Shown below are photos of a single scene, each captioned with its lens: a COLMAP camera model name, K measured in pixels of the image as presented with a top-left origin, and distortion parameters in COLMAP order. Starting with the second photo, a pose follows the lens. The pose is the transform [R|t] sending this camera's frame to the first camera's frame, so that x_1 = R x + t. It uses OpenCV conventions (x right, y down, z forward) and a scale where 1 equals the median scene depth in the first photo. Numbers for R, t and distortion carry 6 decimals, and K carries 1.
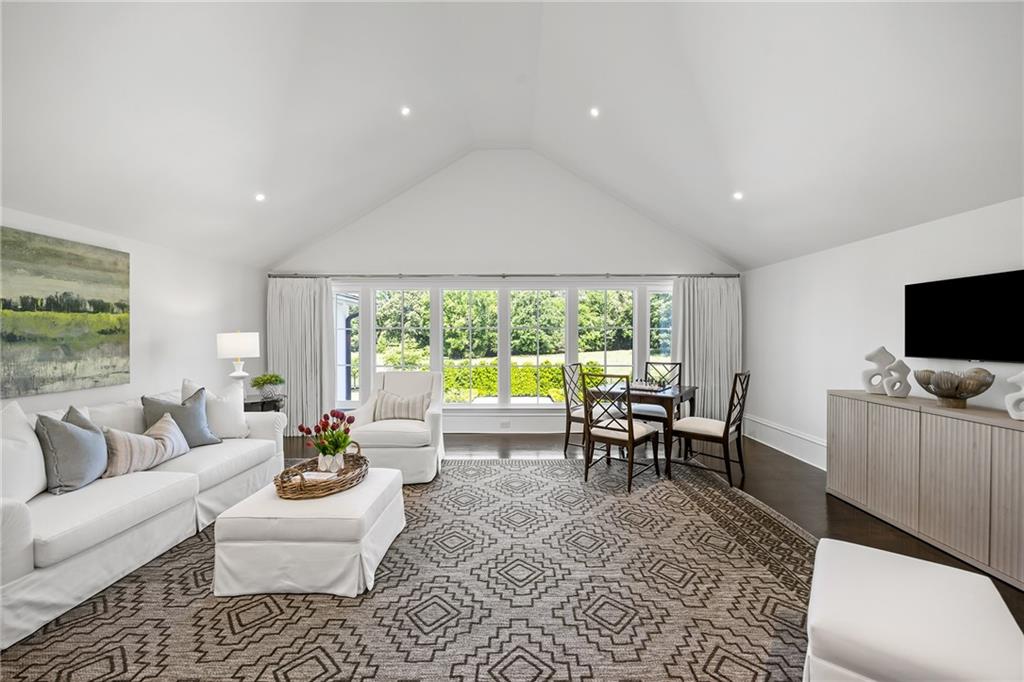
lens RADIAL K [[404.8, 0, 510.2], [0, 404.8, 340.1], [0, 0, 1]] dist [0.003101, -0.000215]
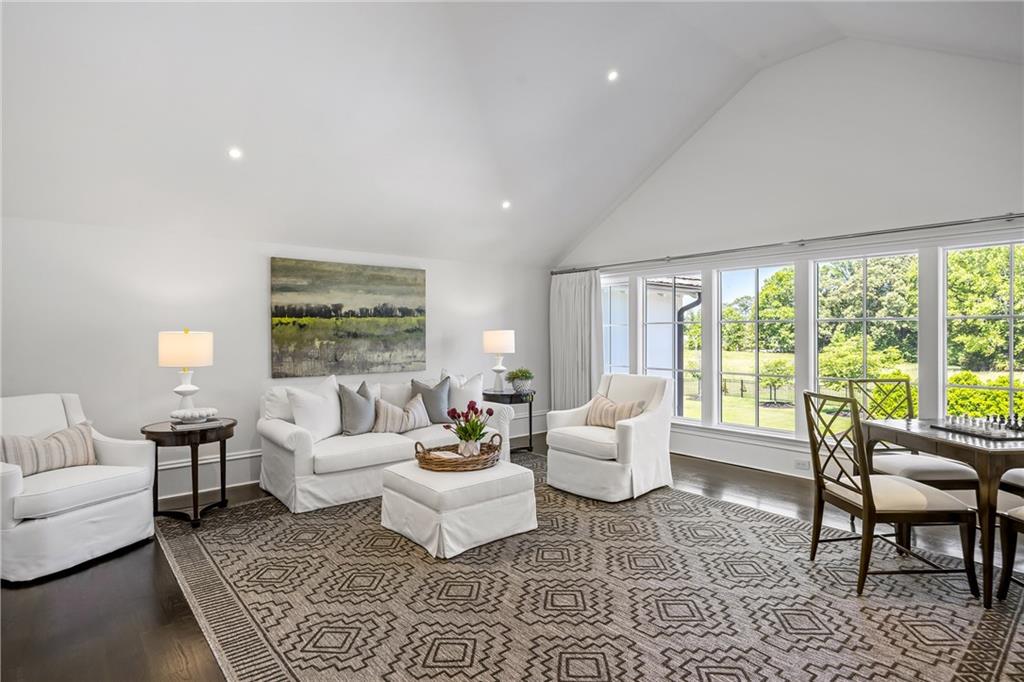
lens RADIAL K [[532.6, 0, 511.6], [0, 532.6, 340.8], [0, 0, 1]] dist [-0.005204, -0.000771]
pose [[0.654019, 0.009908, -0.756413, 0.541290], [-0.004466, 0.999947, 0.009237, -0.004314], [0.756465, -0.002663, 0.654029, 0.097863]]
